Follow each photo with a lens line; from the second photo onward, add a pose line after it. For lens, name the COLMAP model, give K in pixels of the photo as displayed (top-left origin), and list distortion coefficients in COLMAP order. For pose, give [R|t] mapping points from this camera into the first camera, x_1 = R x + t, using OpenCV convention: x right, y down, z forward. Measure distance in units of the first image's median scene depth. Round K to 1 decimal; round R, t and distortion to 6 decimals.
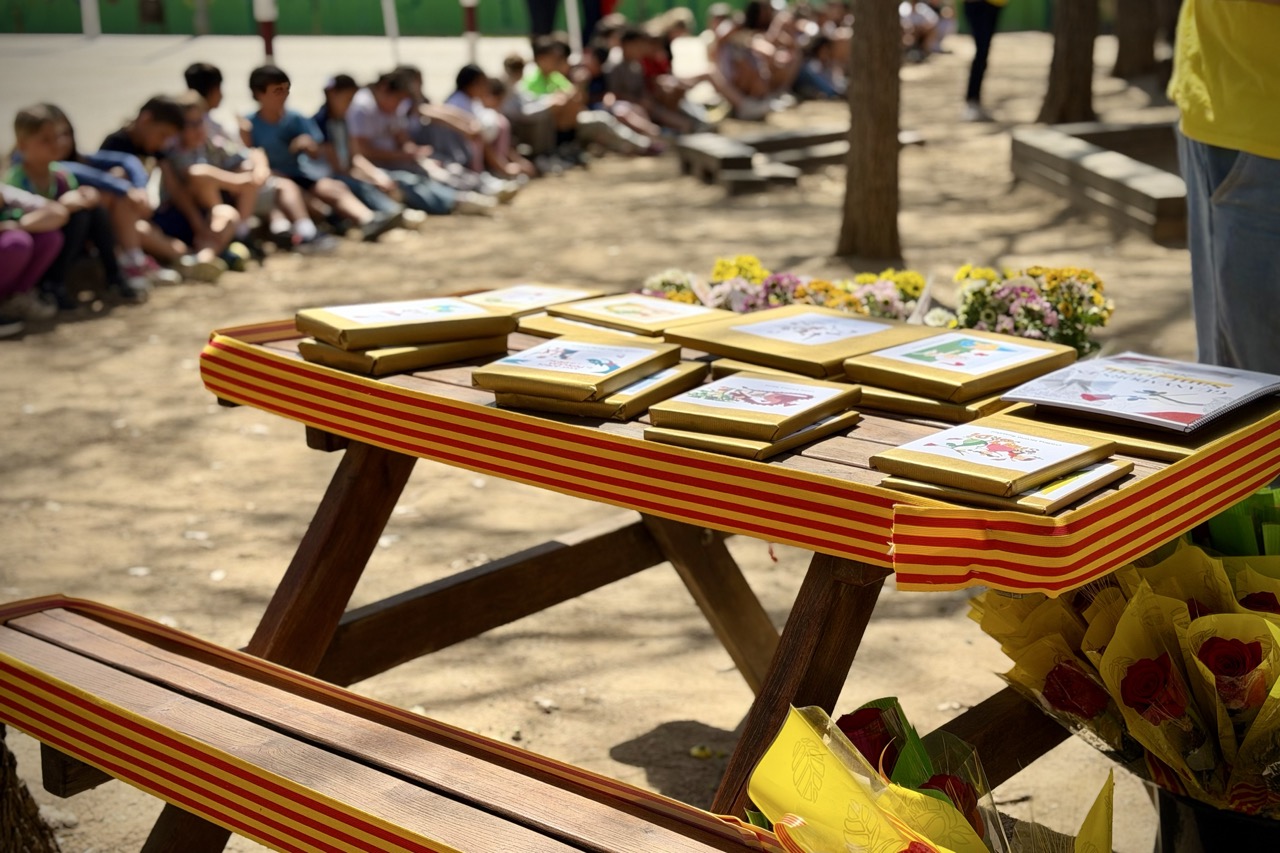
lens RADIAL K [[1820.8, 0, 642.8], [0, 1820.8, 433.6], [0, 0, 1]] dist [0.109890, 0.000000]
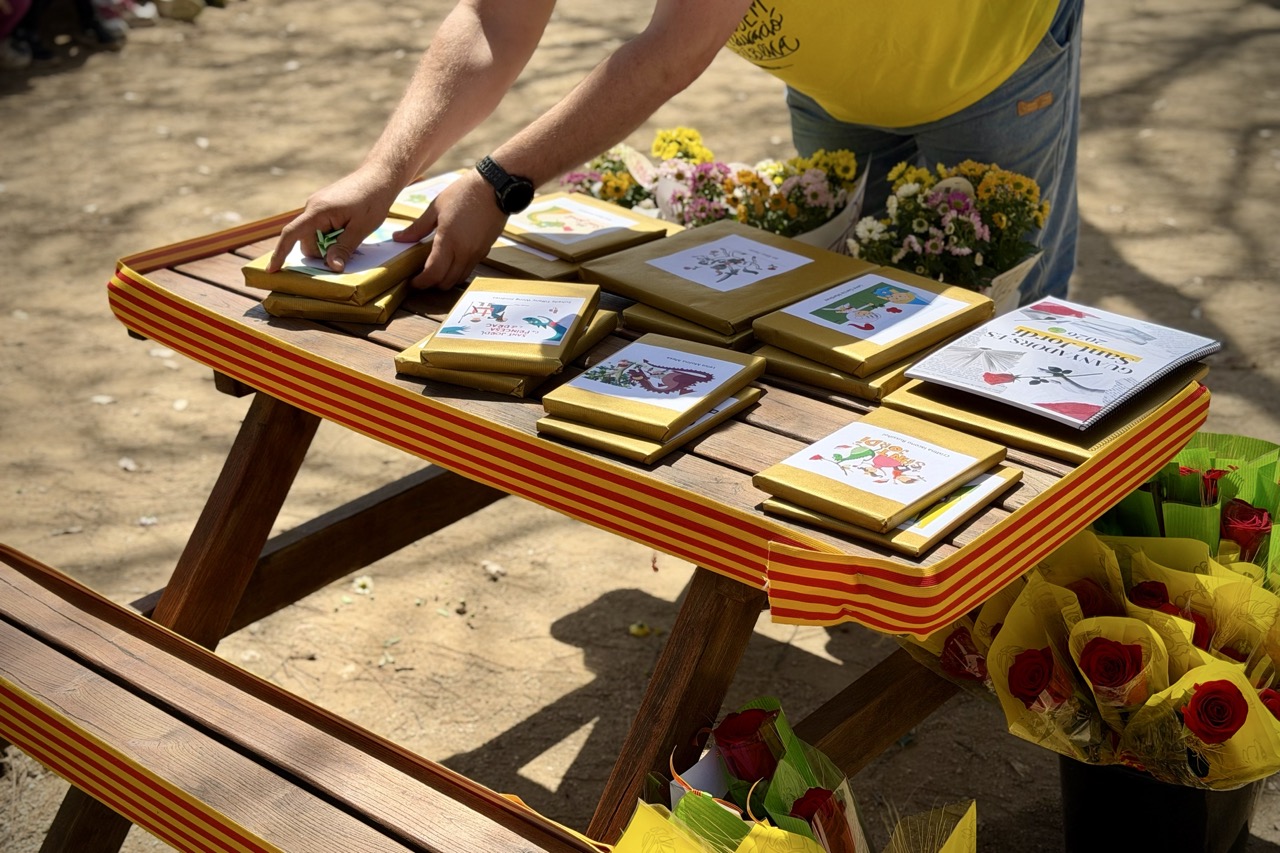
lens RADIAL K [[1820.8, 0, 643.6], [0, 1820.8, 426.0], [0, 0, 1]] dist [0.109890, 0.000000]
pose [[0.999848, -0.001054, -0.017421, 0.066516], [0.004188, 0.983494, 0.180890, -0.156112], [0.016943, -0.180935, 0.983349, 0.024614]]
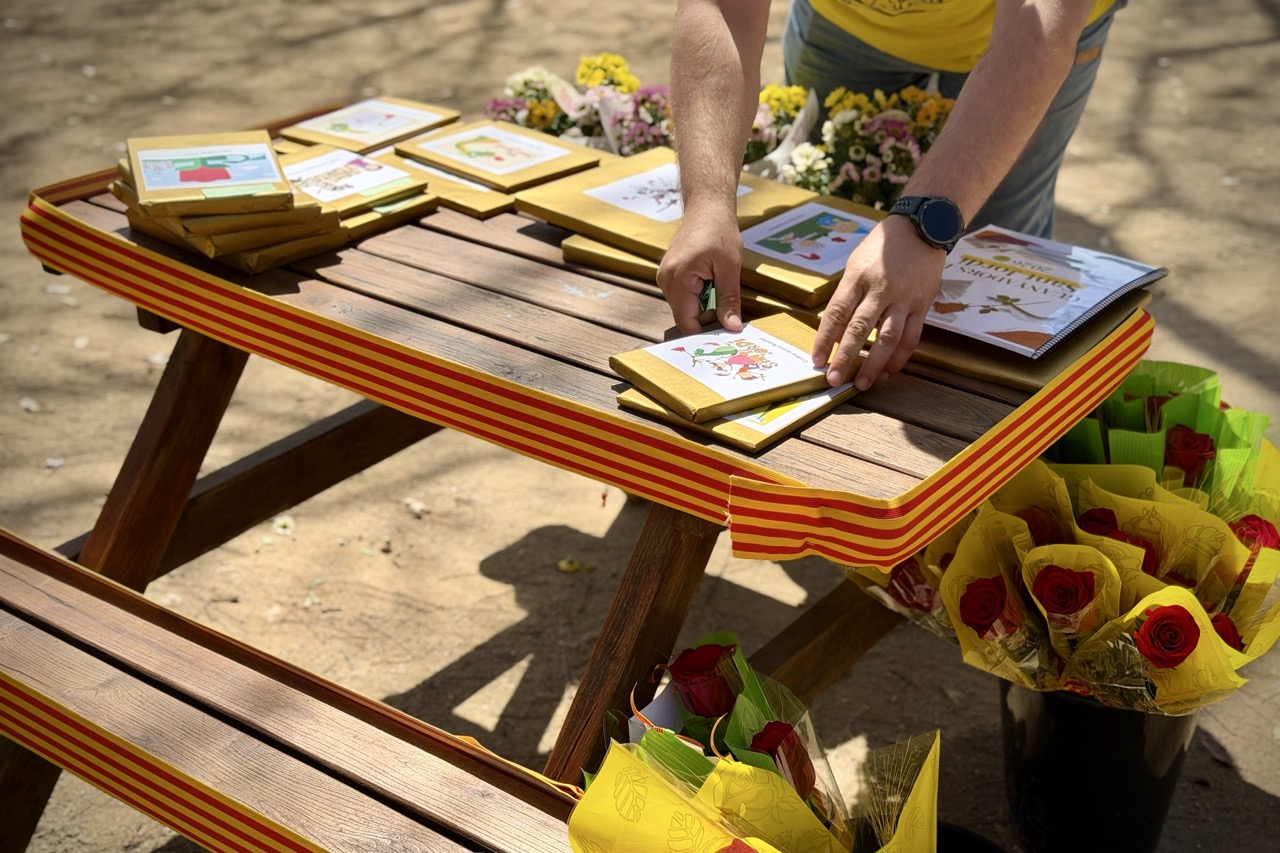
lens RADIAL K [[1820.8, 0, 642.5], [0, 1820.8, 425.0], [0, 0, 1]] dist [0.109890, 0.000000]
pose [[0.998910, -0.013802, 0.044588, 0.036296], [0.003829, 0.976290, 0.216432, -0.153274], [-0.046518, -0.216025, 0.975279, 0.040959]]
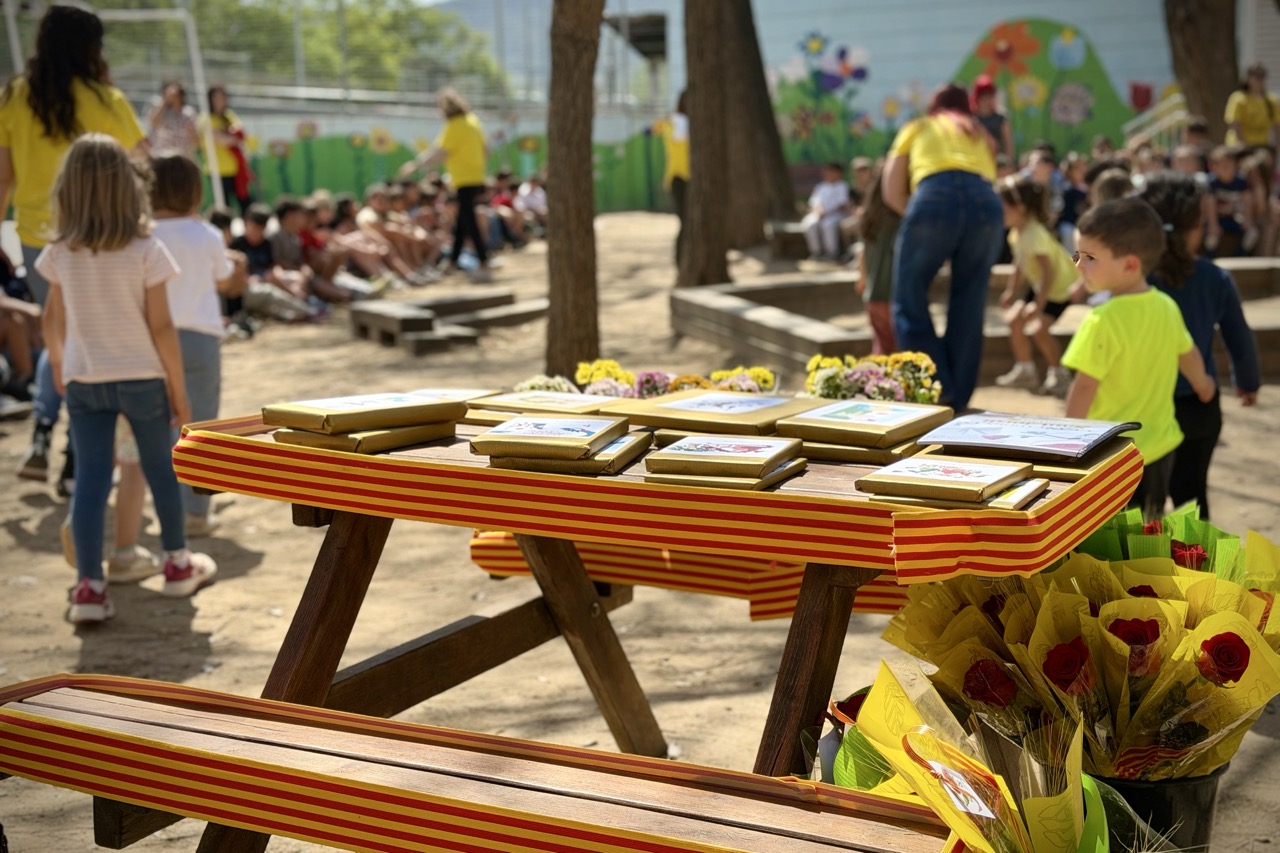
lens RADIAL K [[1820.8, 0, 638.5], [0, 1820.8, 422.8], [0, 0, 1]] dist [0.109890, 0.000000]
pose [[0.975509, -0.035993, 0.216995, -0.223240], [0.058456, 0.993467, -0.098007, 0.068366], [-0.212050, 0.108291, 0.971240, -0.119846]]
